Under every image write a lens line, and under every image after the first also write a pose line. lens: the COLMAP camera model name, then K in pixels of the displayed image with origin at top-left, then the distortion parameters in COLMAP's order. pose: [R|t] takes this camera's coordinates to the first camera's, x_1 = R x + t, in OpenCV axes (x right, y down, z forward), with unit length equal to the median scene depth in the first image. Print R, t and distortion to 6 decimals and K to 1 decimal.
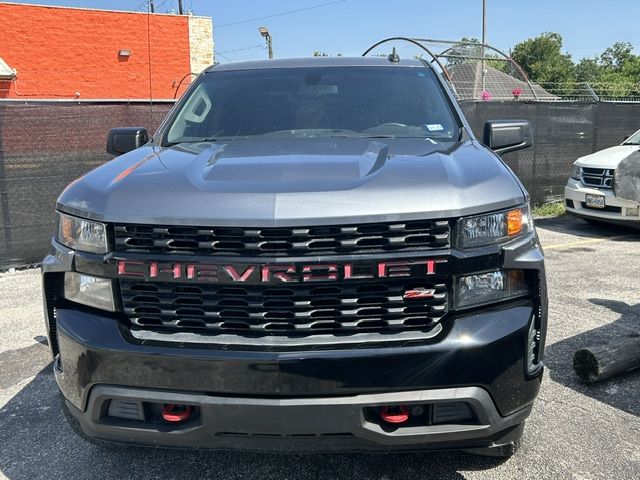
lens RADIAL K [[662.3, 0, 320.0], [0, 662.3, 195.6], [0, 0, 1]] dist [0.025934, -0.018737]
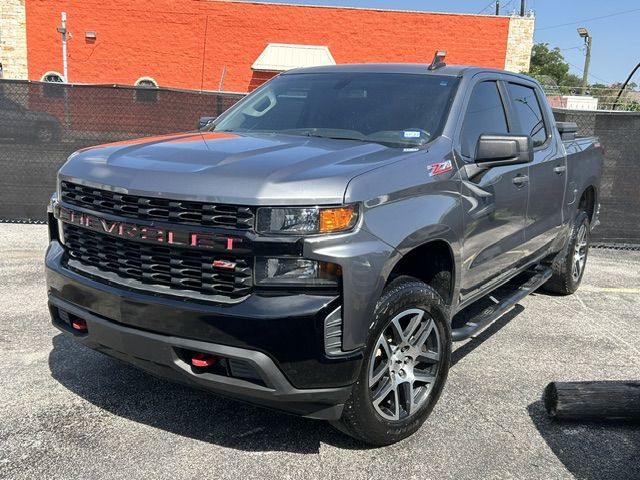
lens RADIAL K [[662.3, 0, 320.0], [0, 662.3, 195.6], [0, 0, 1]] dist [0.025934, -0.018737]
pose [[0.877461, 0.115622, -0.465504, 0.665727], [-0.115662, 0.992877, 0.028591, -0.024381], [0.465494, 0.028753, 0.884584, 0.011159]]
